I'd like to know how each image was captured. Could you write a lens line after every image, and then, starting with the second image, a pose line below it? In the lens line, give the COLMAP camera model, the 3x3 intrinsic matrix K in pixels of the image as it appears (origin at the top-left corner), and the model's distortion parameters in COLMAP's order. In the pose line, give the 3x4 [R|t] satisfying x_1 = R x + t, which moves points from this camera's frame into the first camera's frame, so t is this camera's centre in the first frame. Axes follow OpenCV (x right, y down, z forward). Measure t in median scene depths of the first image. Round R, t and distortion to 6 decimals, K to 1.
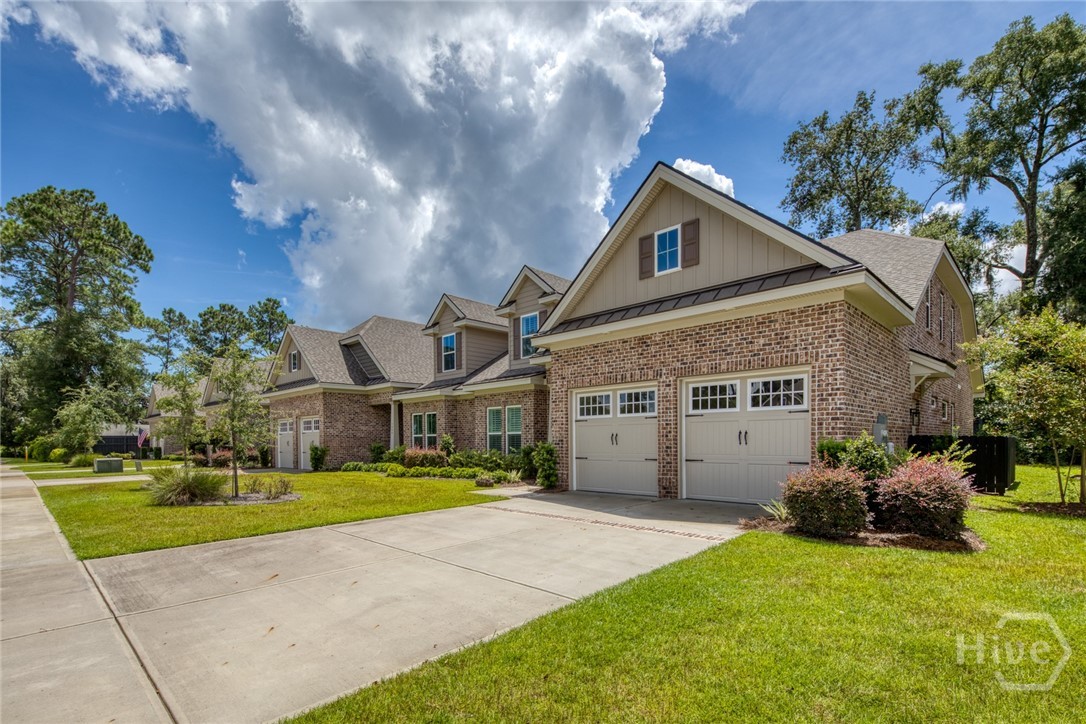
lens RADIAL K [[520.2, 0, 542.9], [0, 520.2, 446.5], [0, 0, 1]] dist [-0.010322, -0.000459]
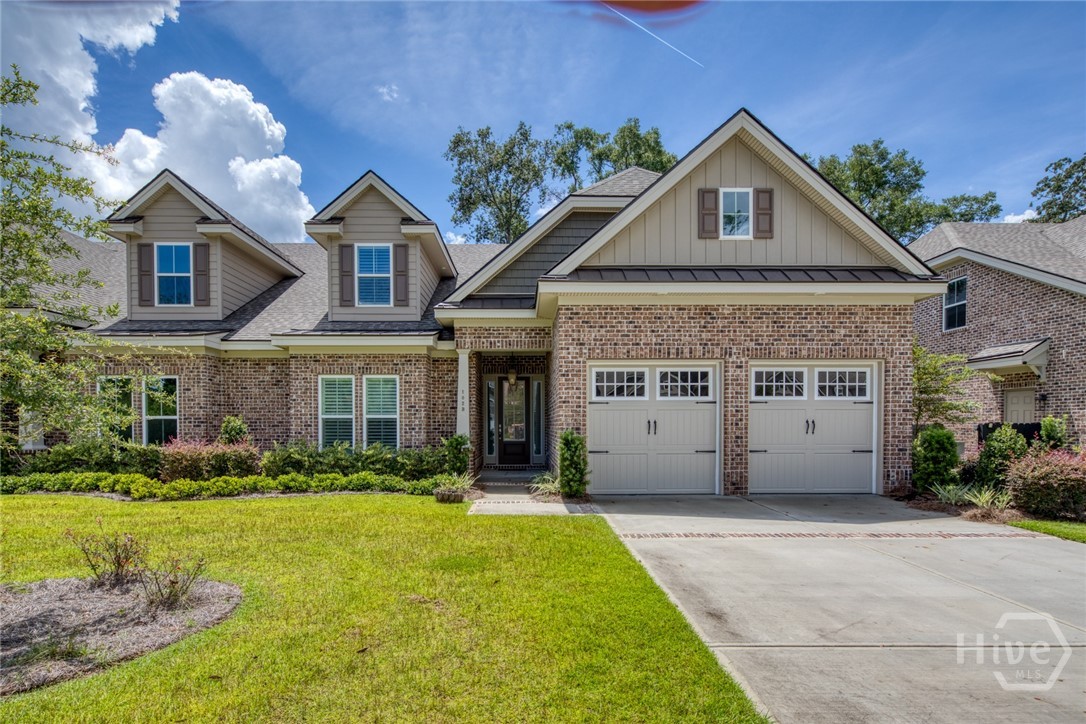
lens RADIAL K [[525.1, 0, 539.9], [0, 525.1, 432.3], [0, 0, 1]] dist [0.000229, -0.000321]
pose [[0.698203, 0.003138, 0.715893, -0.625572], [0.003369, 0.999965, -0.007670, -0.000923], [-0.715892, 0.007767, 0.698168, 0.616362]]
